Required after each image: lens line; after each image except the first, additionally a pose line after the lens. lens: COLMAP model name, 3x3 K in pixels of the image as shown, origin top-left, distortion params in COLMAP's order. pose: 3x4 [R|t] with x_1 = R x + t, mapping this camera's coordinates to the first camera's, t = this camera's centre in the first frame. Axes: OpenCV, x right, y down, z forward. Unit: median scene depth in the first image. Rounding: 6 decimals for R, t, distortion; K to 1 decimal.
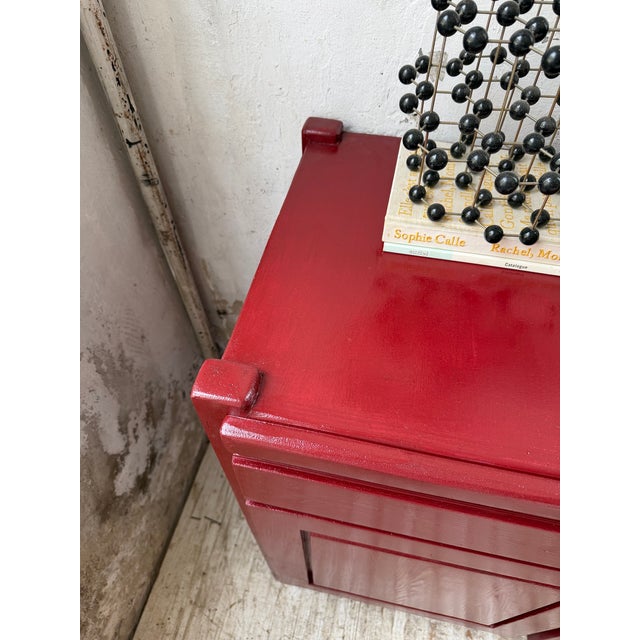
lens RADIAL K [[459.7, 0, 322.3], [0, 459.7, 319.2], [0, 0, 1]] dist [-0.005598, -0.007547]
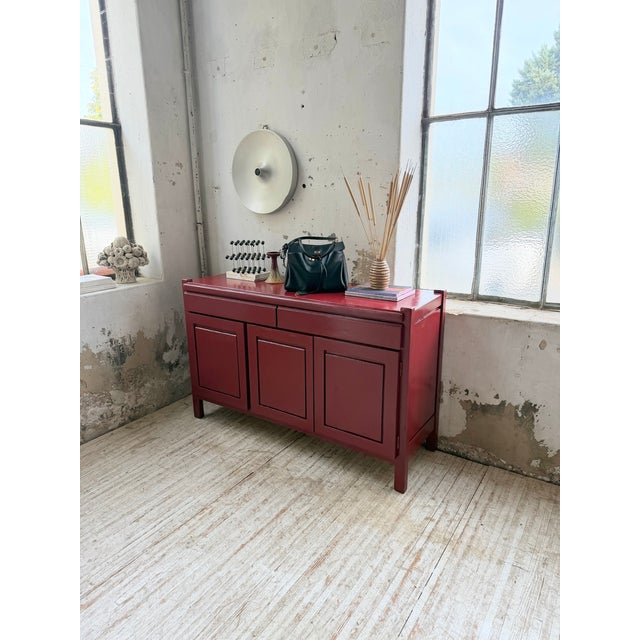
lens RADIAL K [[448.8, 0, 319.3], [0, 448.8, 322.3], [0, 0, 1]] dist [0.051401, -0.076634]
pose [[0.932550, 0.093705, -0.348668, 1.805481], [-0.279192, 0.799482, -0.531866, 1.647408], [0.228915, 0.593337, 0.771718, -1.500440]]
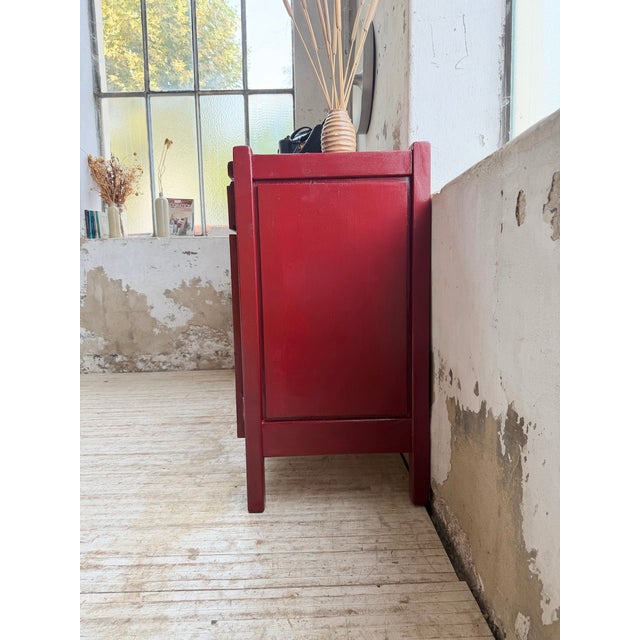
lens RADIAL K [[452.0, 0, 318.6], [0, 452.0, 322.2], [0, 0, 1]] dist [0.029695, -0.037088]
pose [[0.231230, 0.108616, -0.966817, 2.724687], [-0.744610, 0.659347, -0.104012, 0.591195], [0.626170, 0.743952, 0.233337, 0.427199]]
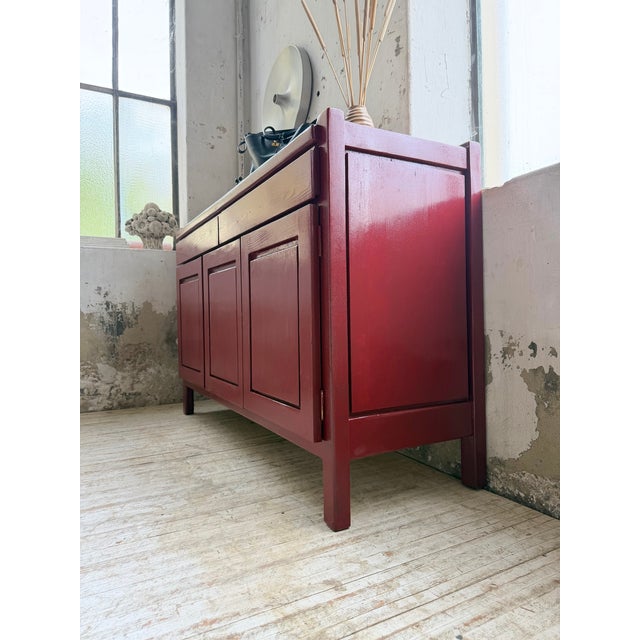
lens RADIAL K [[454.2, 0, 320.0], [0, 454.2, 320.0], [0, 0, 1]] dist [-0.006462, 0.003078]
pose [[0.660562, -0.003435, -0.750764, 2.264316], [-0.576276, 0.638628, -0.509960, 1.220275], [0.481211, 0.769508, 0.419874, 0.148814]]
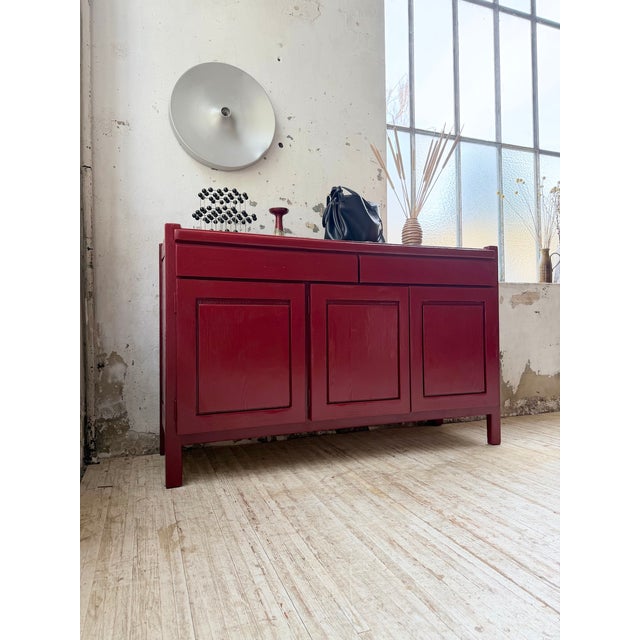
lens RADIAL K [[453.4, 0, 318.9], [0, 453.4, 324.0], [0, 0, 1]] dist [0.005152, -0.008688]
pose [[0.834148, 0.000240, 0.551540, -0.597095], [0.434526, 0.615592, -0.657445, 1.714785], [-0.339681, 0.788065, 0.513391, -0.349997]]
